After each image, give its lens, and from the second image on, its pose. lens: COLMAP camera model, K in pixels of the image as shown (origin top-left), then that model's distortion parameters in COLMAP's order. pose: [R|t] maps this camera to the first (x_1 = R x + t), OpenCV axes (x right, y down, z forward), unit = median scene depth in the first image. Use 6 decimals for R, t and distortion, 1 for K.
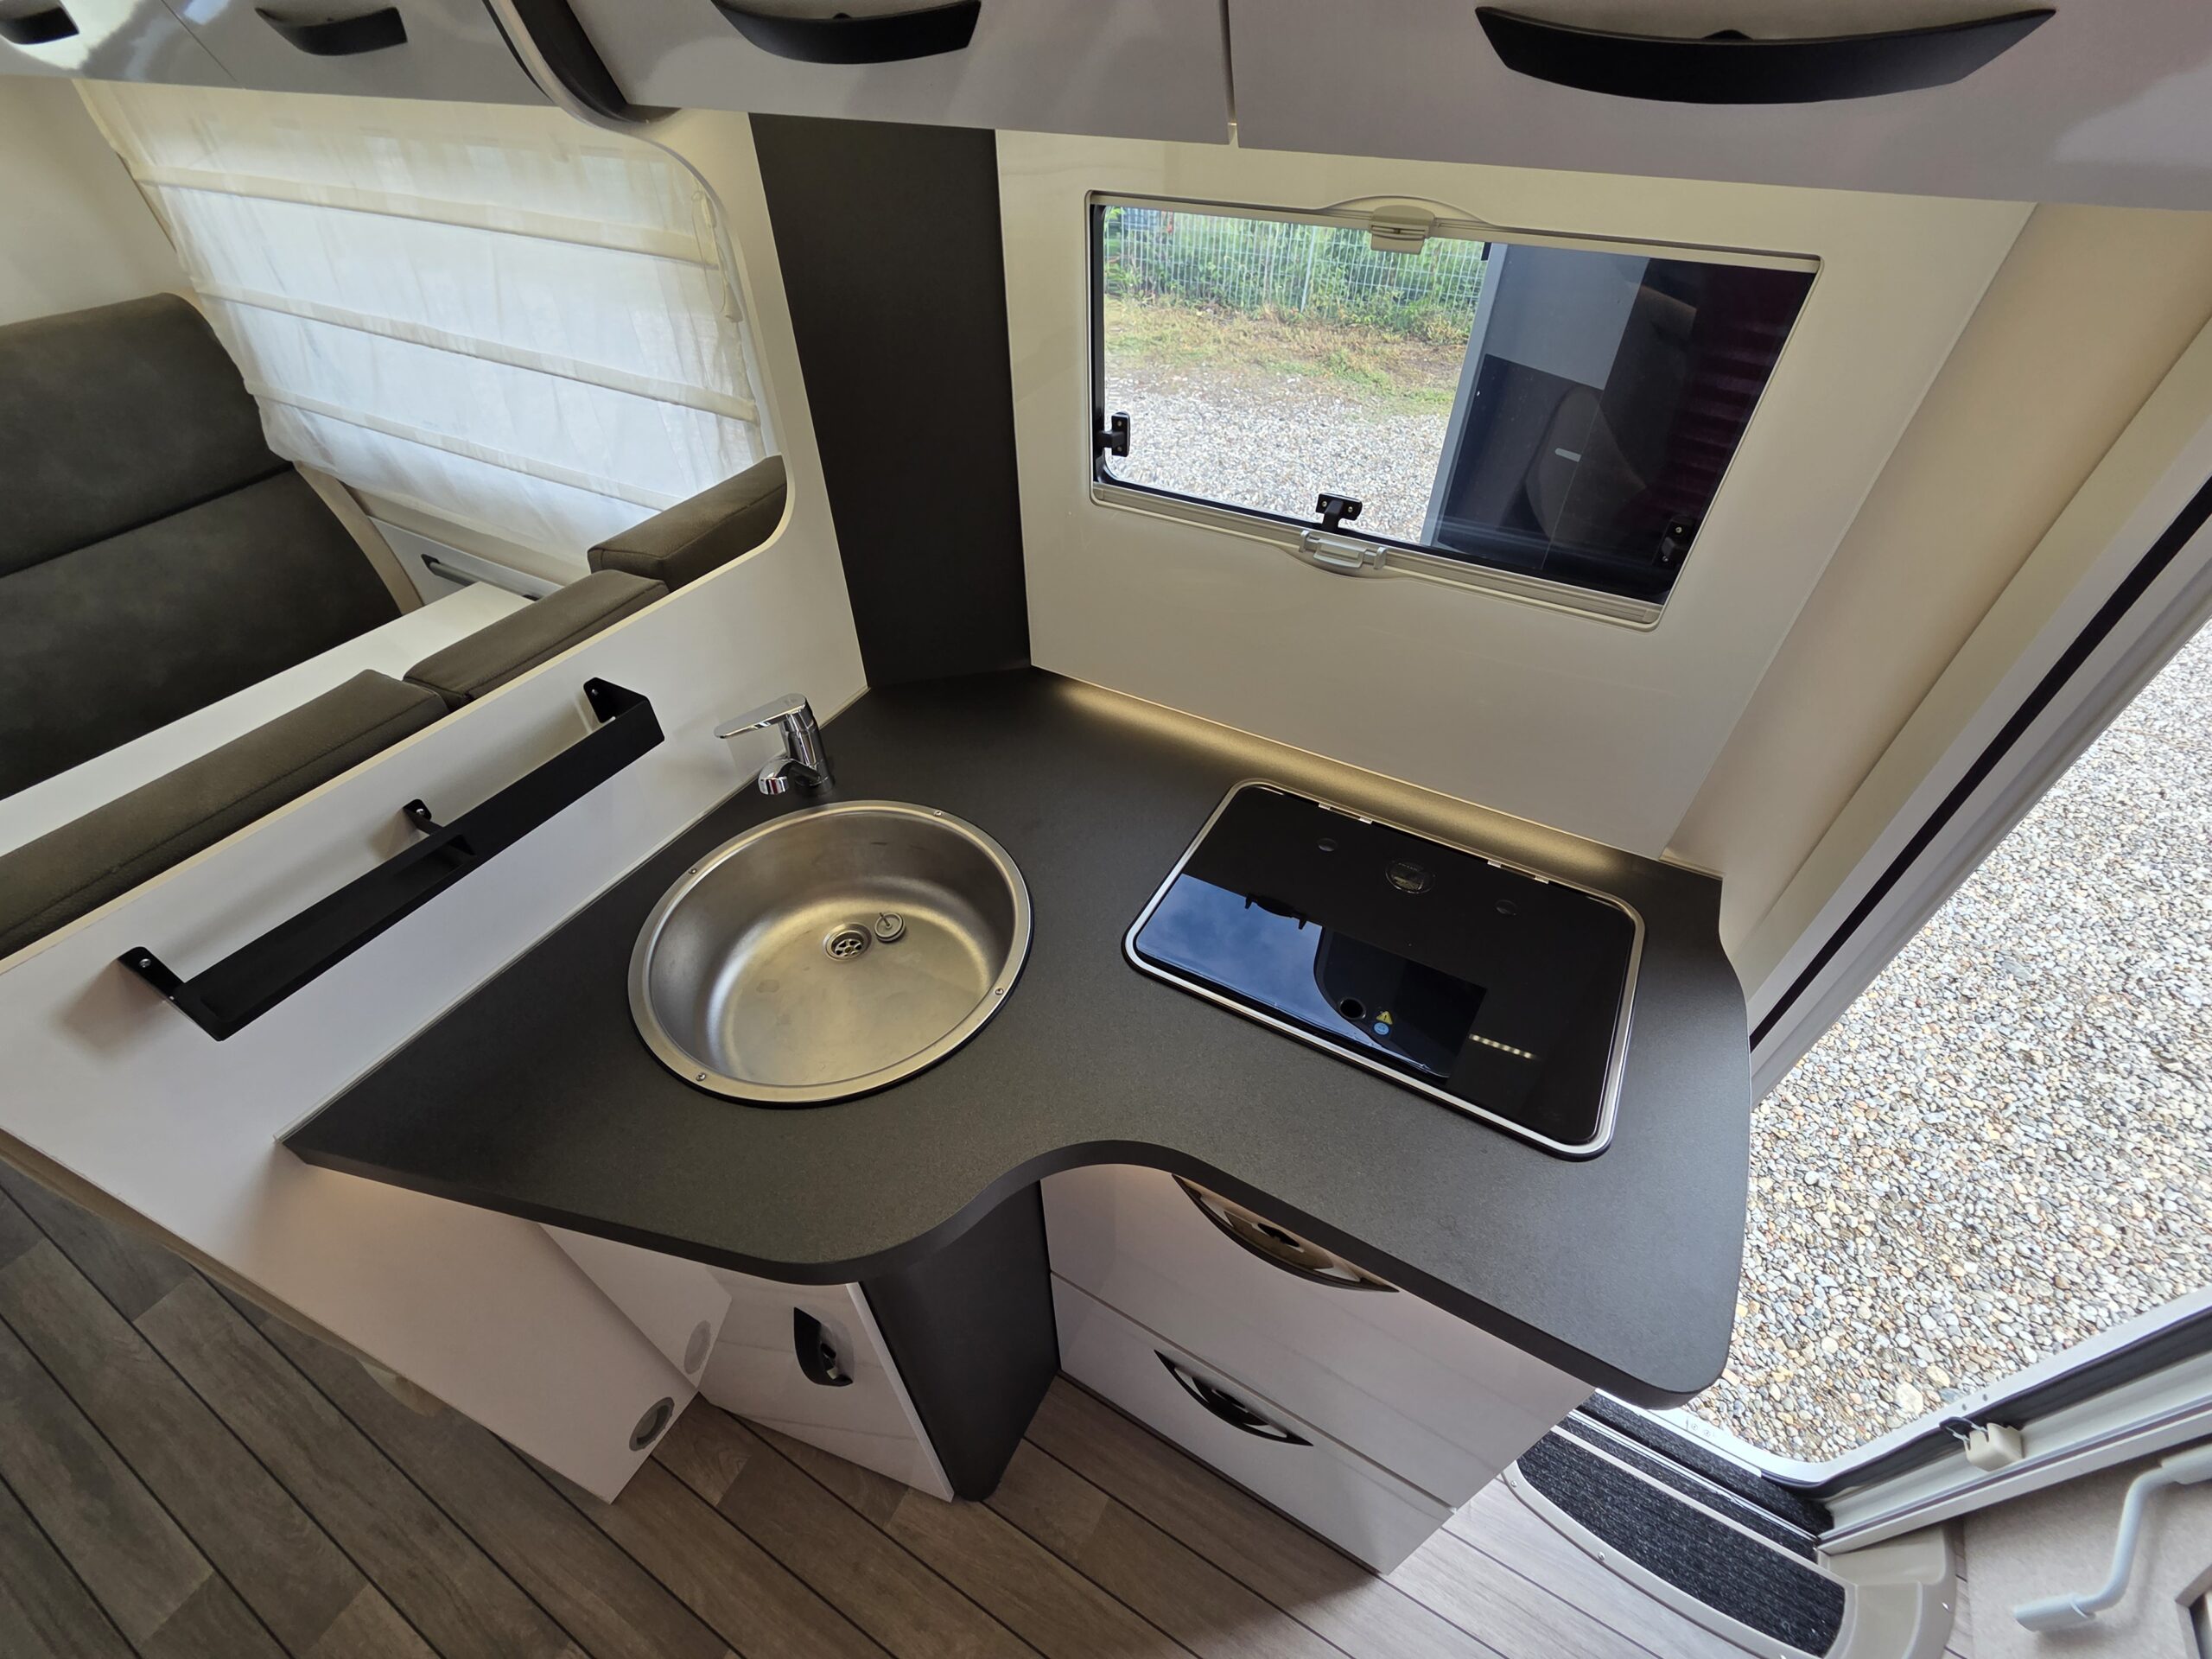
lens RADIAL K [[912.2, 0, 1097.8], [0, 912.2, 831.3], [0, 0, 1]] dist [-0.001338, 0.000538]
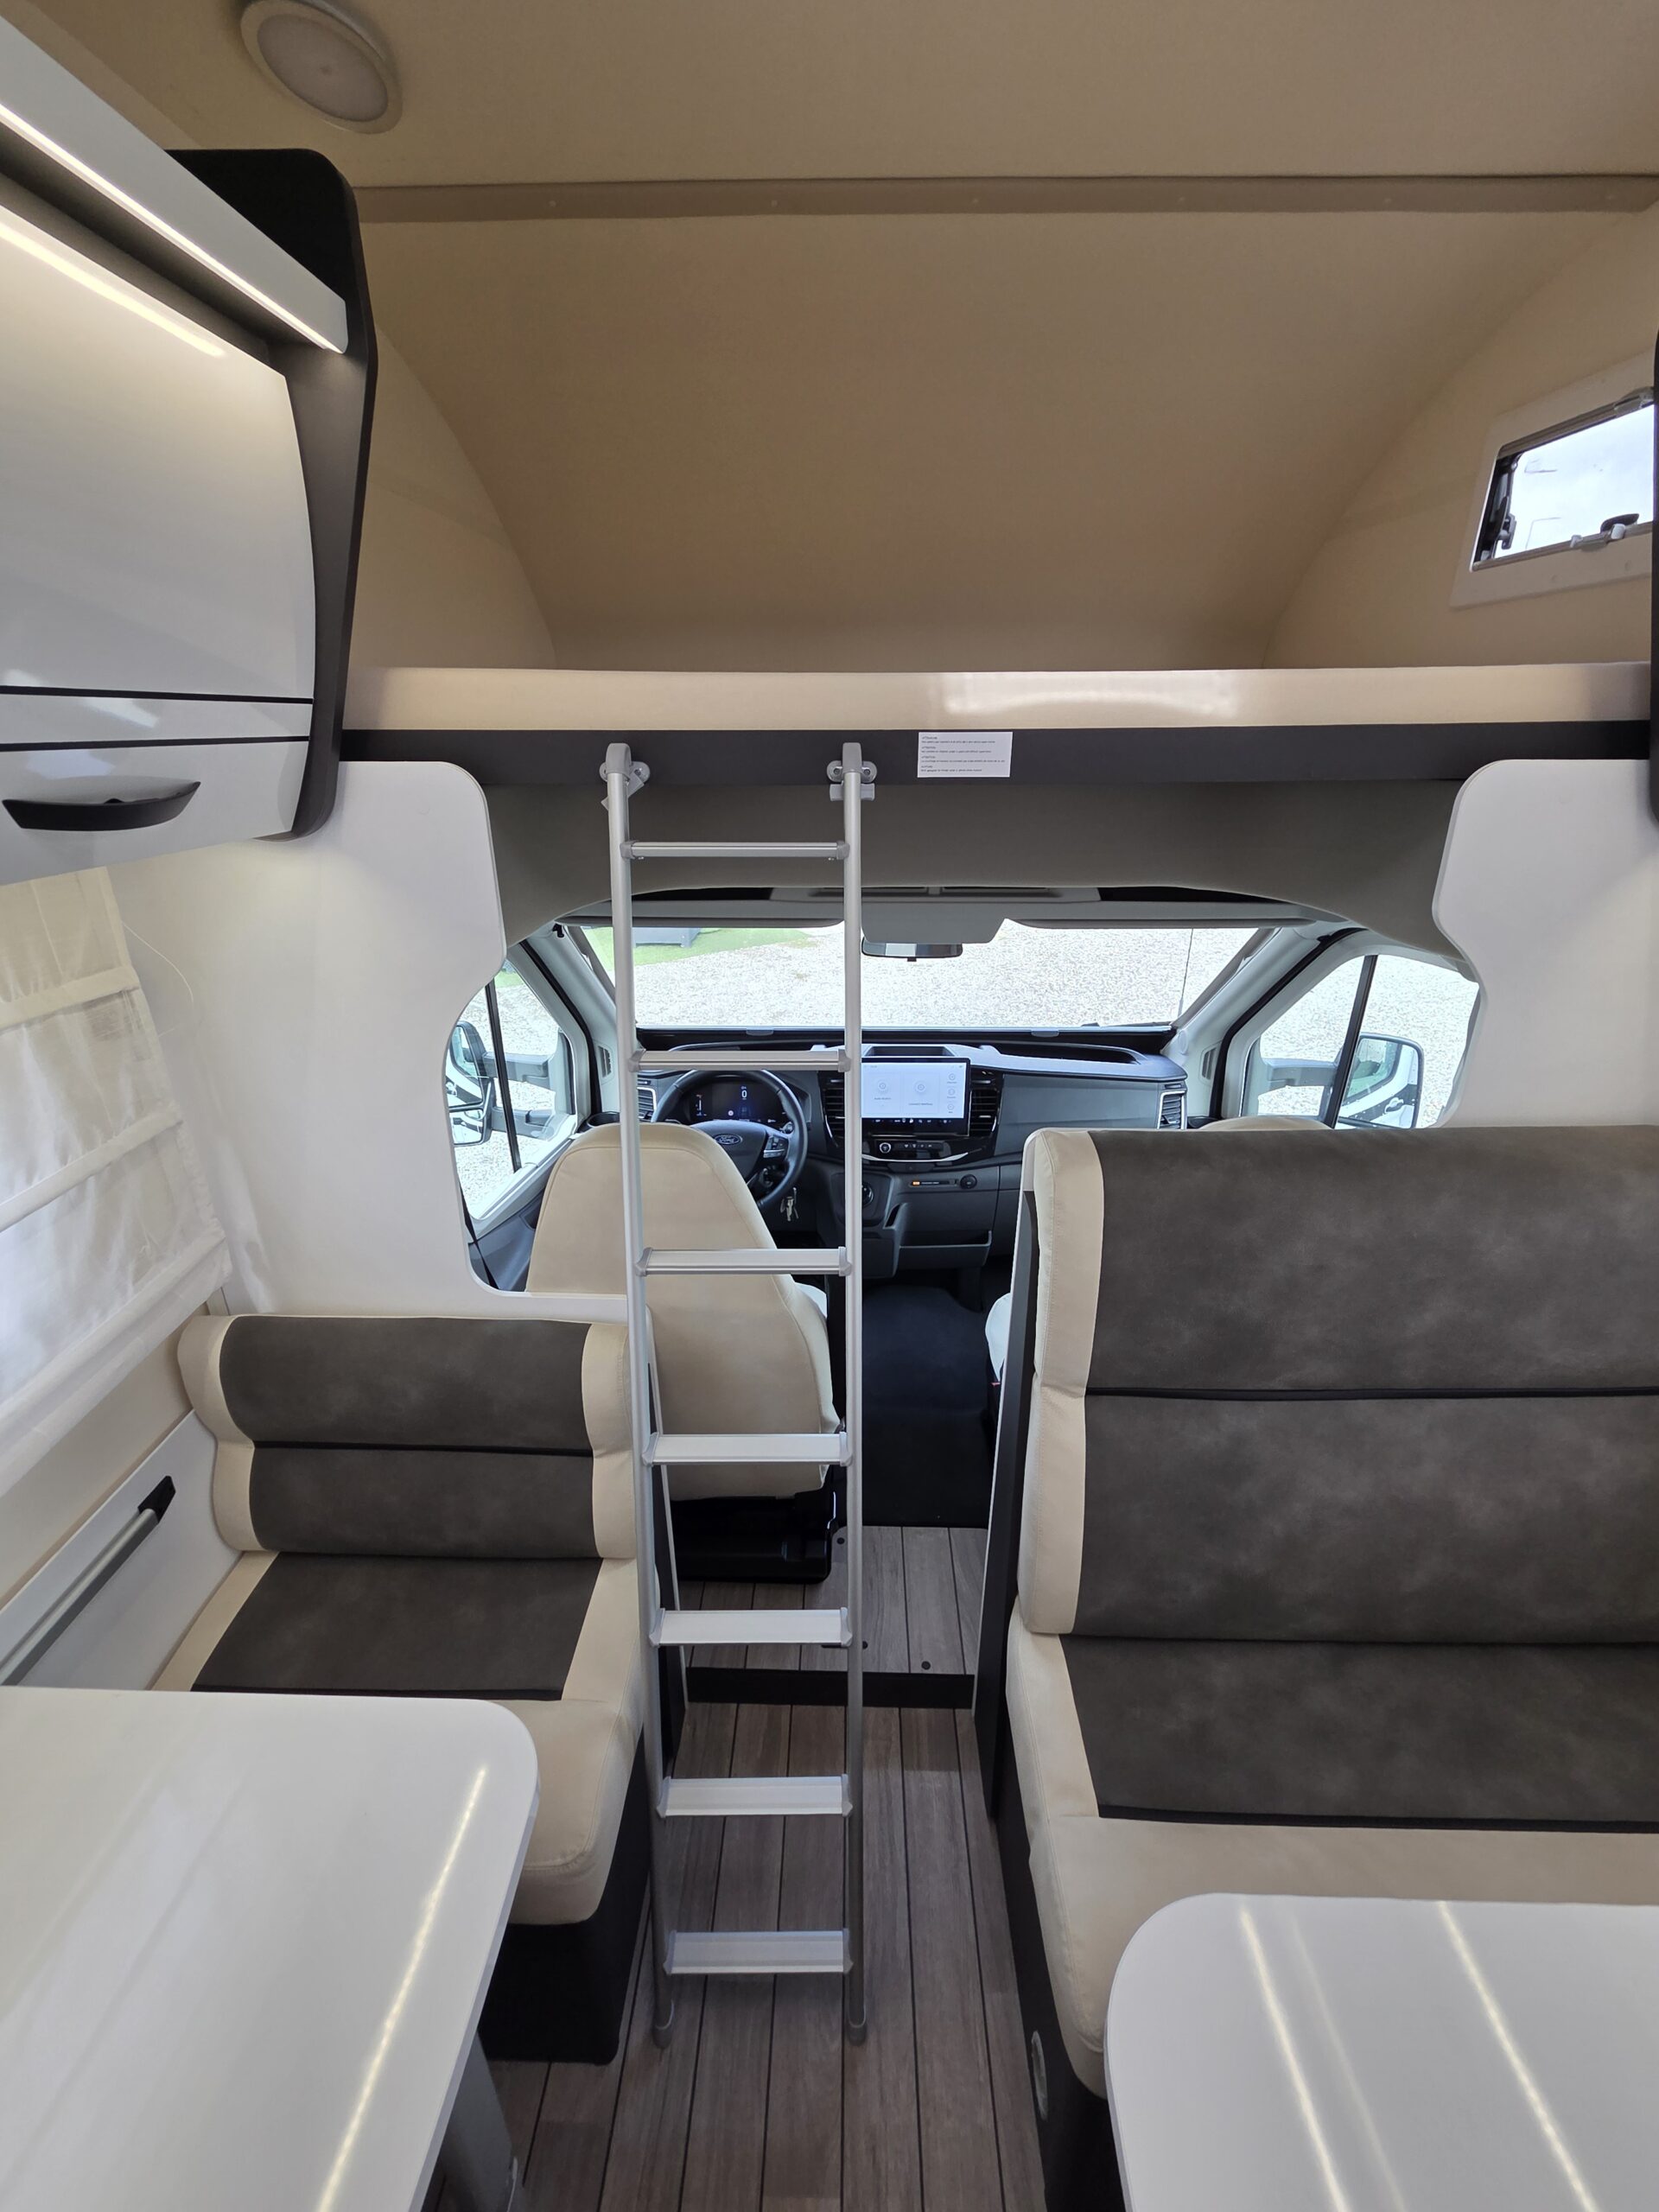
lens RADIAL K [[912.2, 0, 832.1], [0, 912.2, 1099.0], [0, 0, 1]] dist [-0.001338, 0.000538]
pose [[0.469943, 0.341894, -0.813795, -1.145786], [-0.602415, 0.798084, -0.012584, -0.261506], [0.645174, 0.496156, 0.581016, 0.247134]]
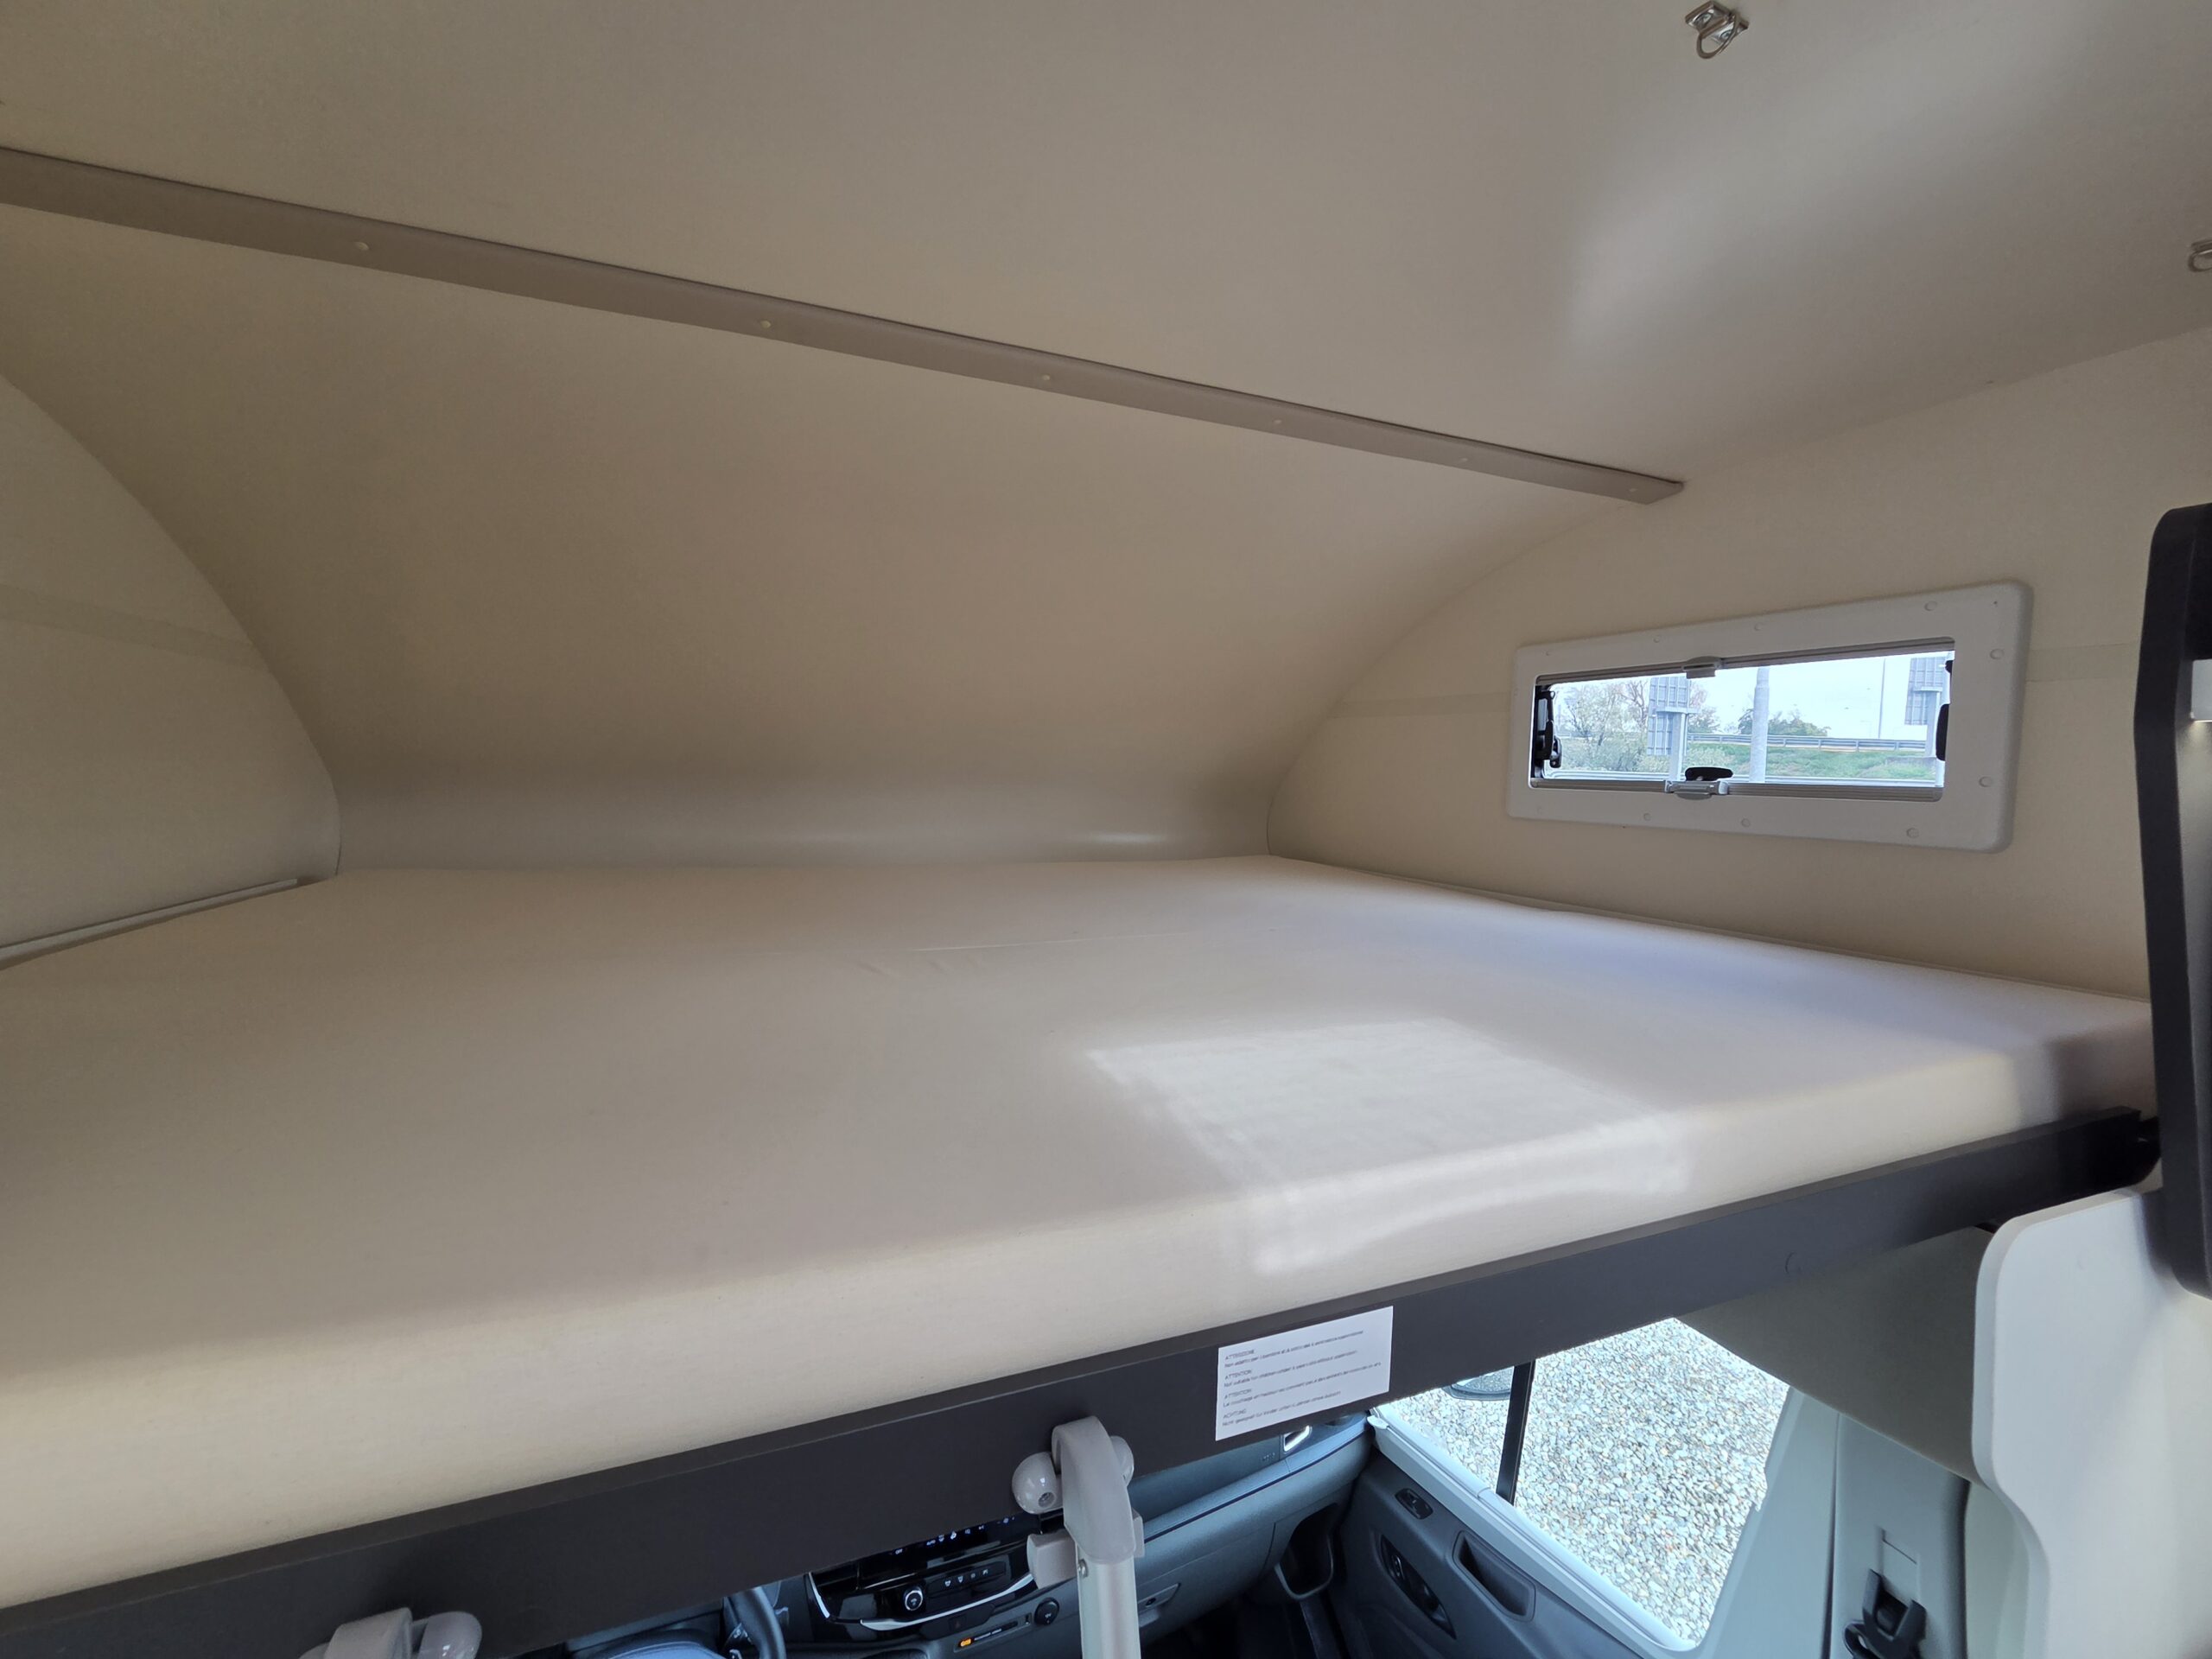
lens RADIAL K [[912.2, 0, 1102.5], [0, 912.2, 831.3], [0, 0, 1]] dist [-0.001338, 0.000538]
pose [[0.772571, 0.062675, -0.631827, -1.719850], [-0.449536, 0.756747, -0.474606, -0.548942], [0.448388, 0.650696, 0.612816, 0.241130]]
